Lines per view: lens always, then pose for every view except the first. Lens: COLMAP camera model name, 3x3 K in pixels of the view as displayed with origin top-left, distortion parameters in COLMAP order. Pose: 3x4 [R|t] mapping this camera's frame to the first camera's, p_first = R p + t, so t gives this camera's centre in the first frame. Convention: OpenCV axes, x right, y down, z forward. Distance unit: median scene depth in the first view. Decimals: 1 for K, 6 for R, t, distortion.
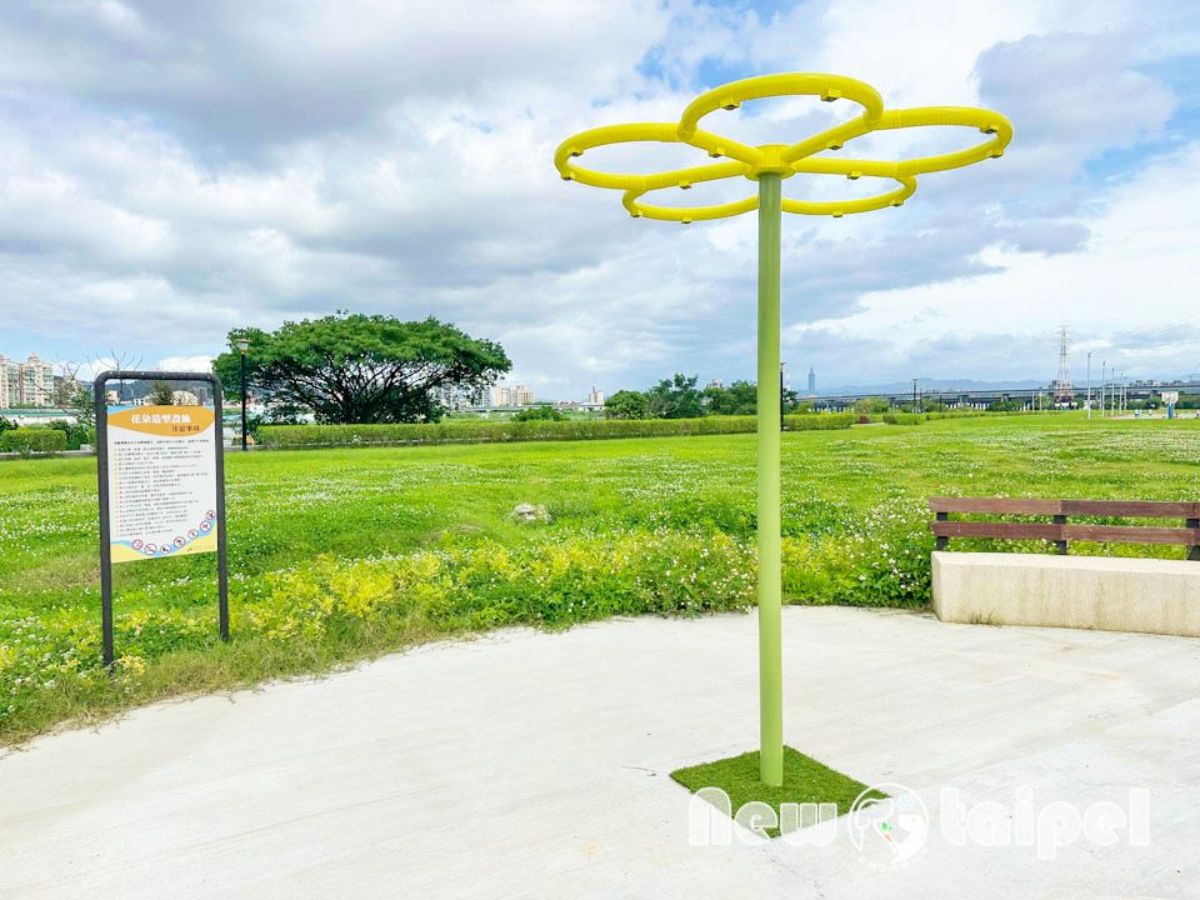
lens RADIAL K [[843.8, 0, 605.8], [0, 843.8, 448.3], [0, 0, 1]] dist [0.028946, -0.003938]
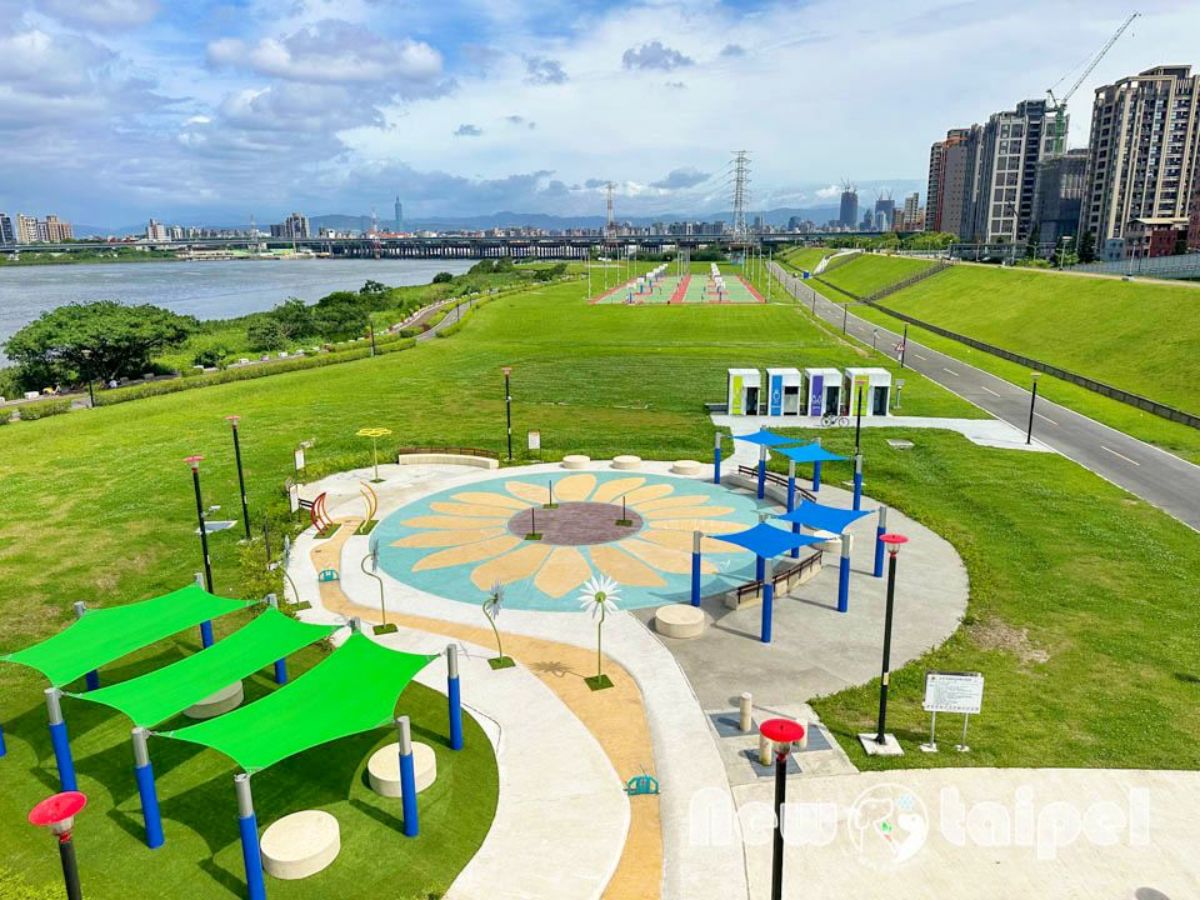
lens RADIAL K [[843.8, 0, 599.9], [0, 843.8, 450.0], [0, 0, 1]] dist [0.028946, -0.003938]
pose [[0.894437, -0.099780, 0.435920, -1.148726], [0.012896, 0.980140, 0.197888, -1.258201], [-0.447008, -0.171376, 0.877960, -5.772199]]
